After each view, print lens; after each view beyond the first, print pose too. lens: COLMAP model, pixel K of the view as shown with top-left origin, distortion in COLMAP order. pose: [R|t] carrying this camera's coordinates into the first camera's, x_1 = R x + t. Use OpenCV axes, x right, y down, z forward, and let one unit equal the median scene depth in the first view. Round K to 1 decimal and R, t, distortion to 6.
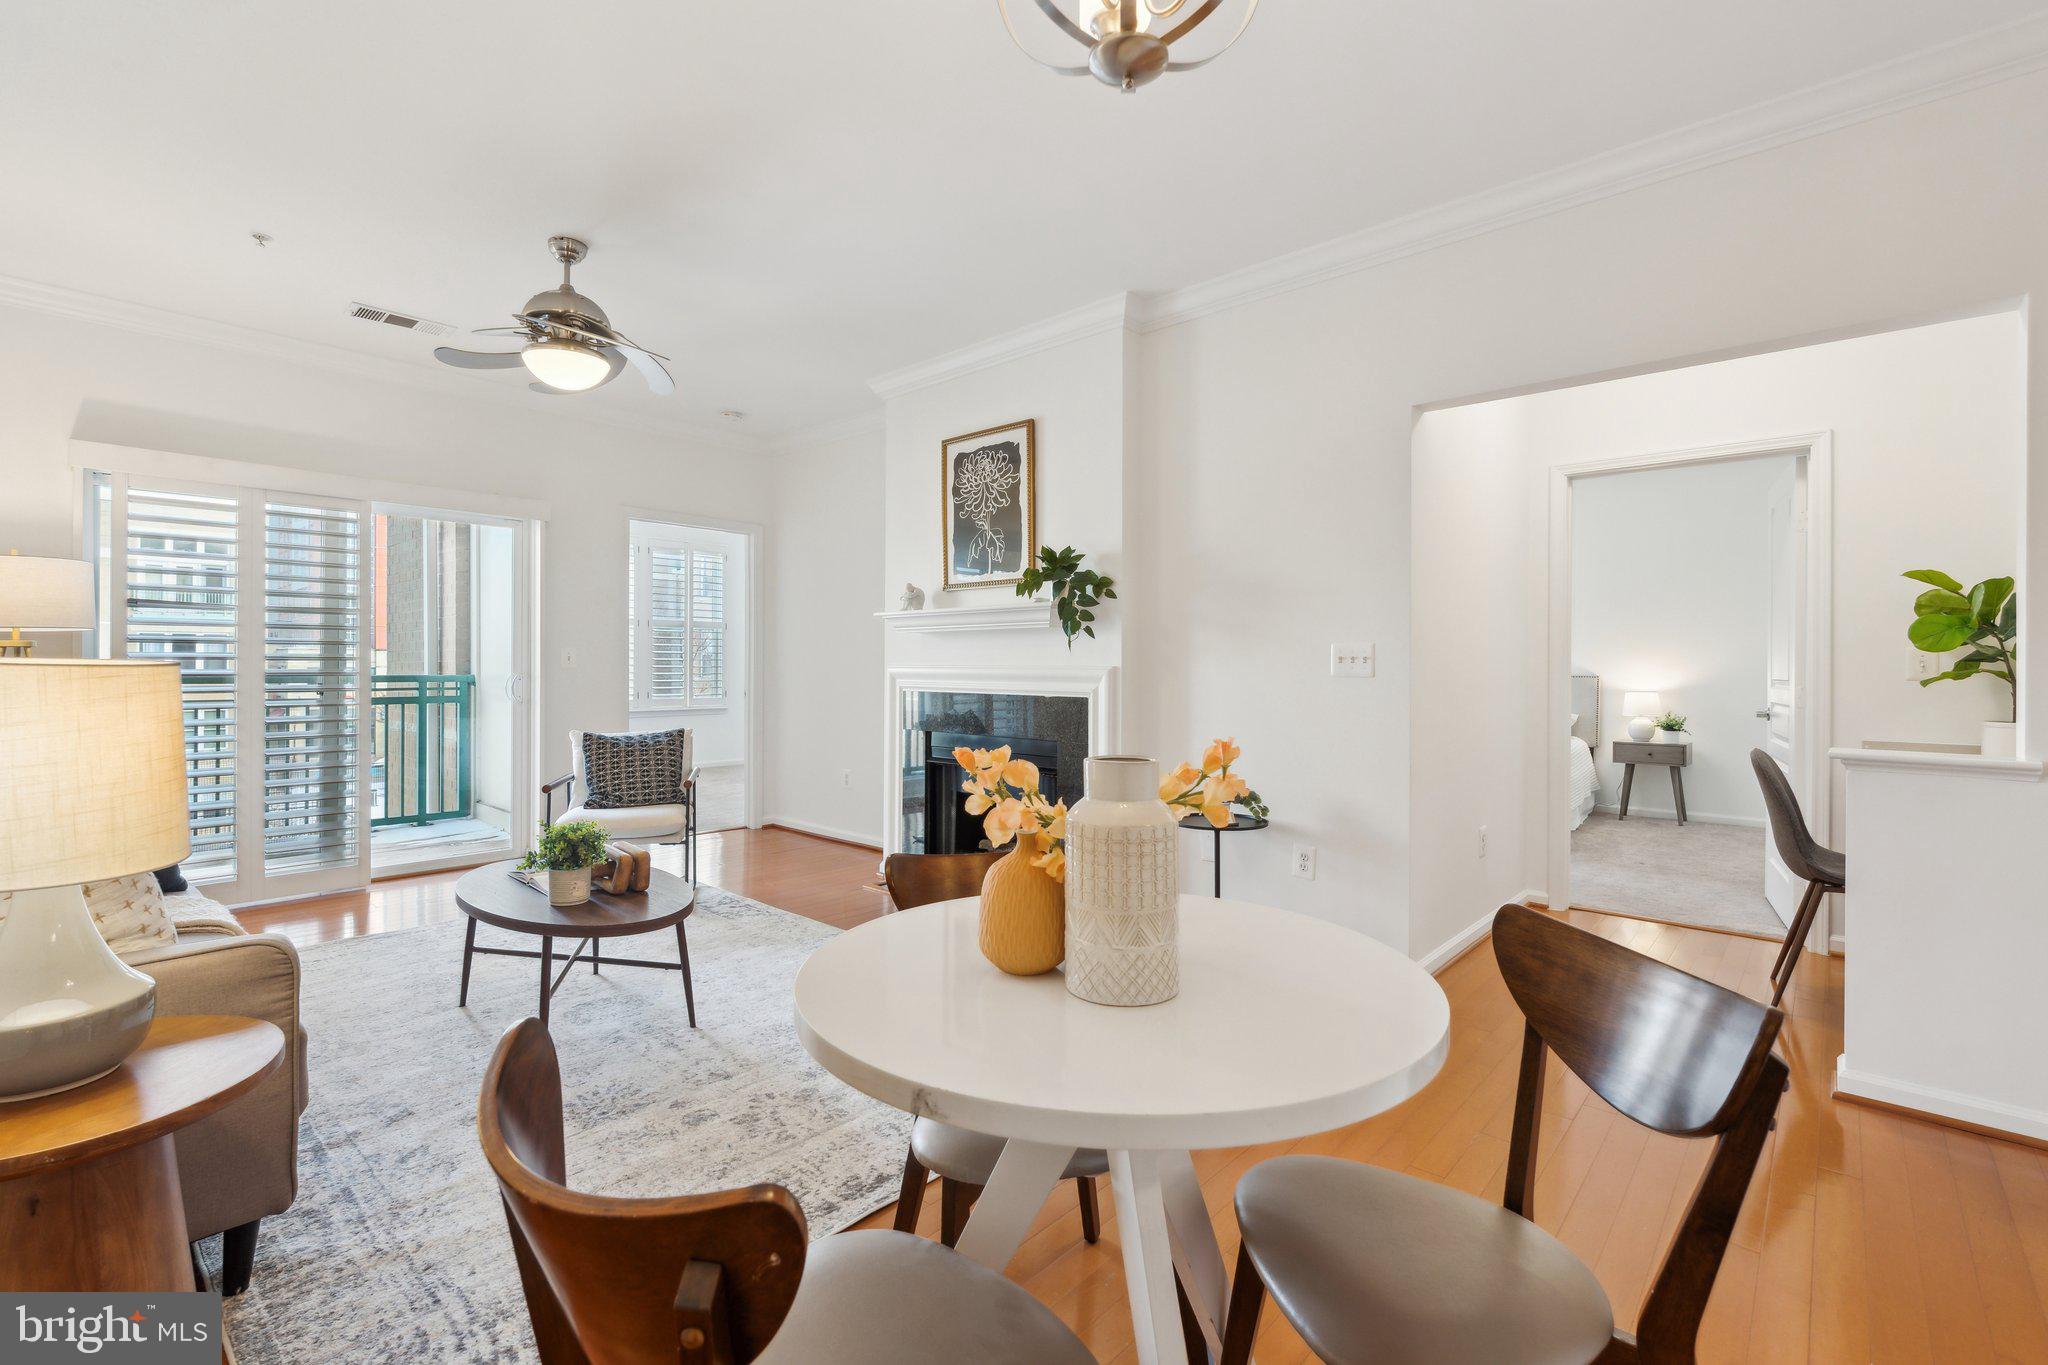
lens RADIAL K [[918.6, 0, 1028.9], [0, 918.6, 669.6], [0, 0, 1]] dist [-0.014803, -0.000016]
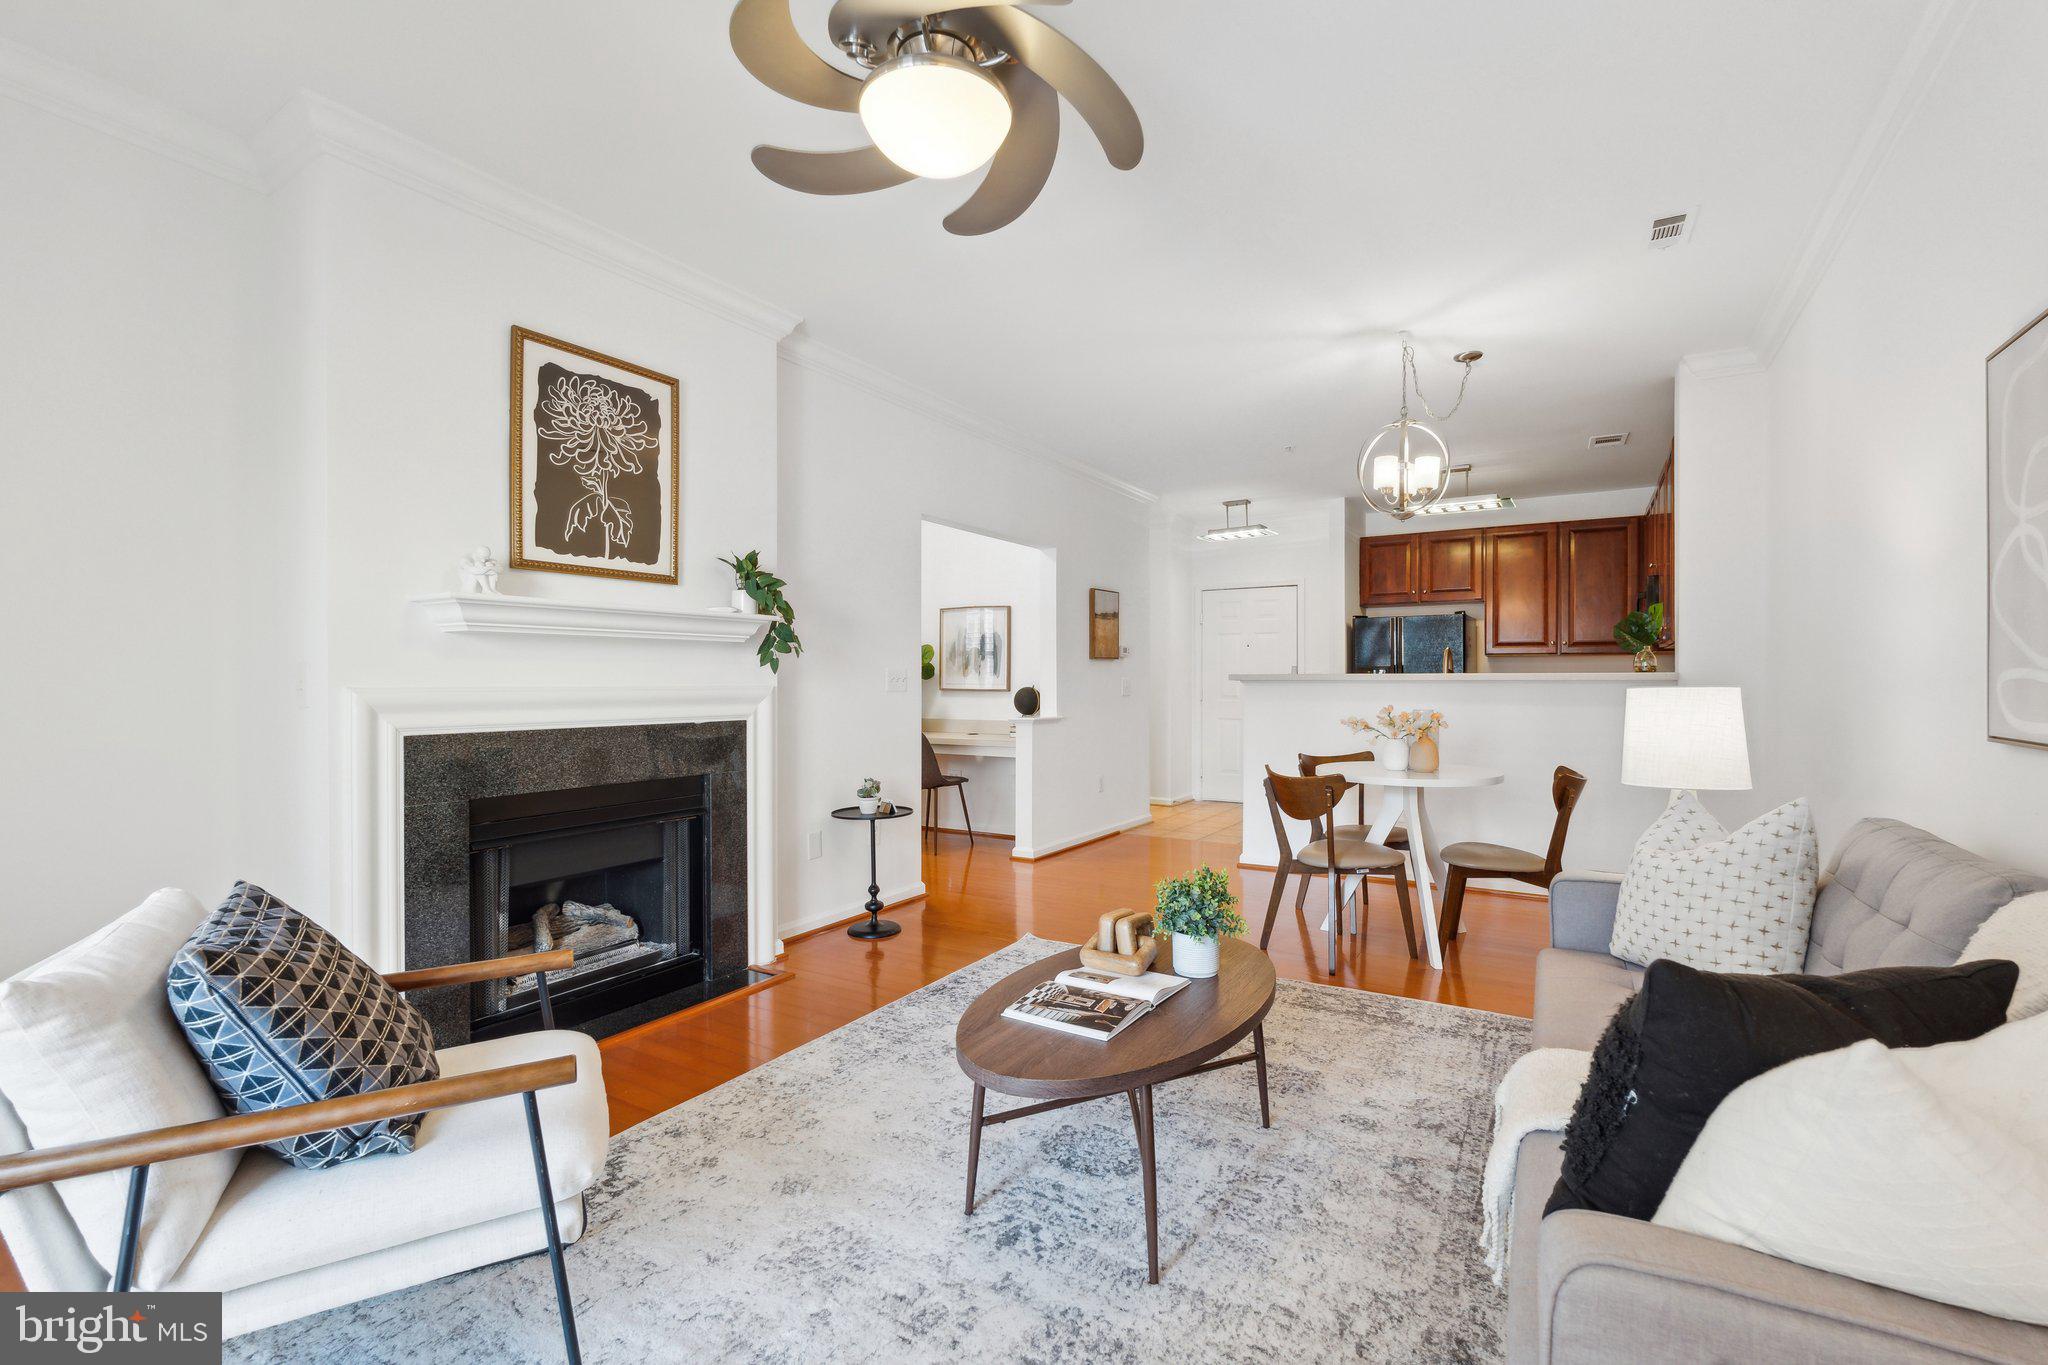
lens RADIAL K [[918.6, 0, 1025.5], [0, 918.6, 680.7], [0, 0, 1]] dist [-0.014803, -0.000016]
pose [[-0.197500, -0.006233, 0.980283, -0.813349], [0.002265, 0.999974, 0.006815, -0.013226], [-0.980300, 0.003566, -0.197481, 0.826926]]
